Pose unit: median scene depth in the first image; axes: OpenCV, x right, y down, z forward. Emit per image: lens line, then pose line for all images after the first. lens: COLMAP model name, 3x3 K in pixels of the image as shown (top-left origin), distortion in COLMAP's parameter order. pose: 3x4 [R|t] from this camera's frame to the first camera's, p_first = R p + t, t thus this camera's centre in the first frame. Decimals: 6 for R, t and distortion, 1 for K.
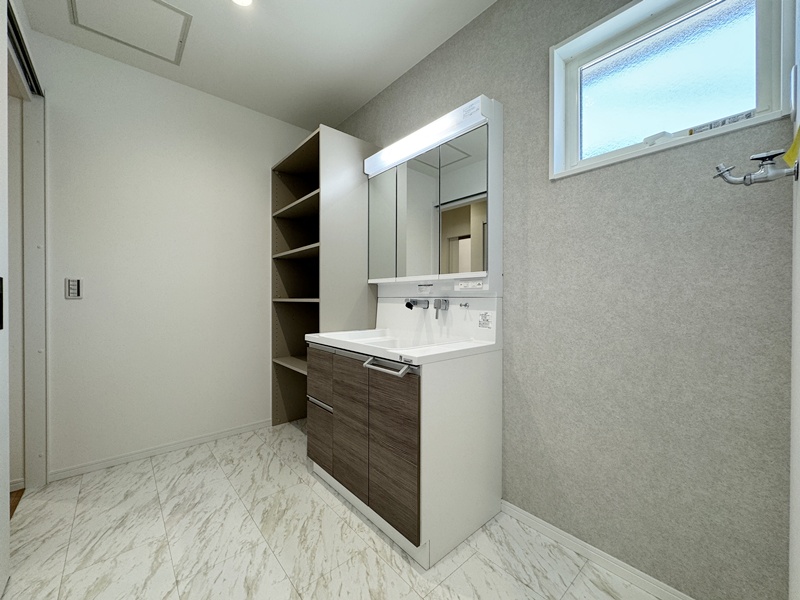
lens RADIAL K [[323.2, 0, 401.6], [0, 323.2, 300.0], [0, 0, 1]] dist [-0.000773, -0.000398]
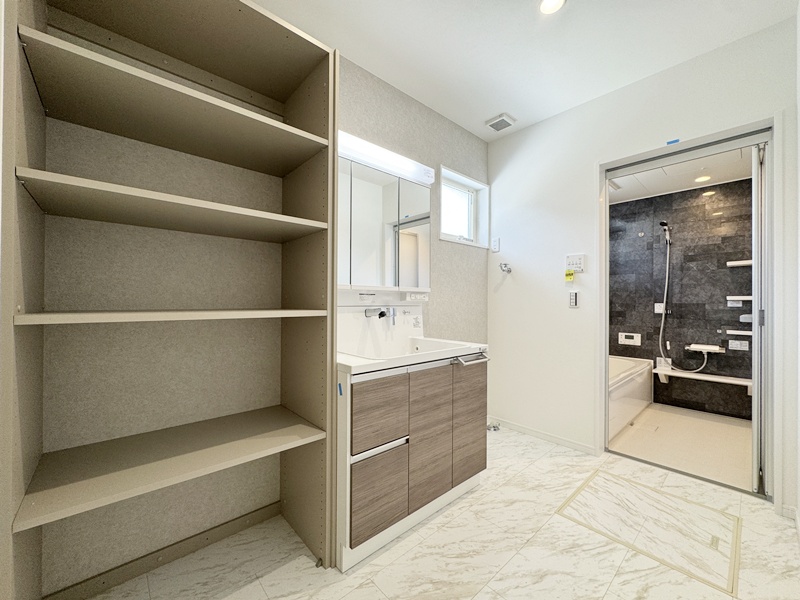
lens RADIAL K [[323.2, 0, 401.6], [0, 323.2, 300.0], [0, 0, 1]] dist [-0.000773, -0.000398]
pose [[-0.014778, 0.003249, 0.999886, -1.249906], [0.001061, 0.999994, -0.003233, -0.031912], [-0.999890, 0.001013, -0.014781, 1.190785]]
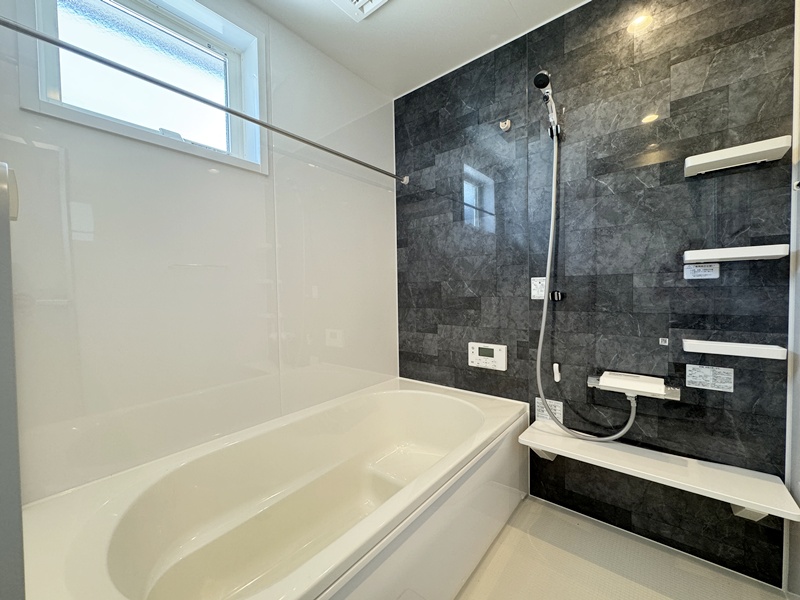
lens RADIAL K [[323.2, 0, 401.6], [0, 323.2, 300.0], [0, 0, 1]] dist [-0.000773, -0.000398]
pose [[-0.161223, -0.029228, 0.986485, -0.768554], [0.023216, 0.999172, 0.033398, -0.015478], [-0.986645, 0.028286, -0.160411, 0.731599]]
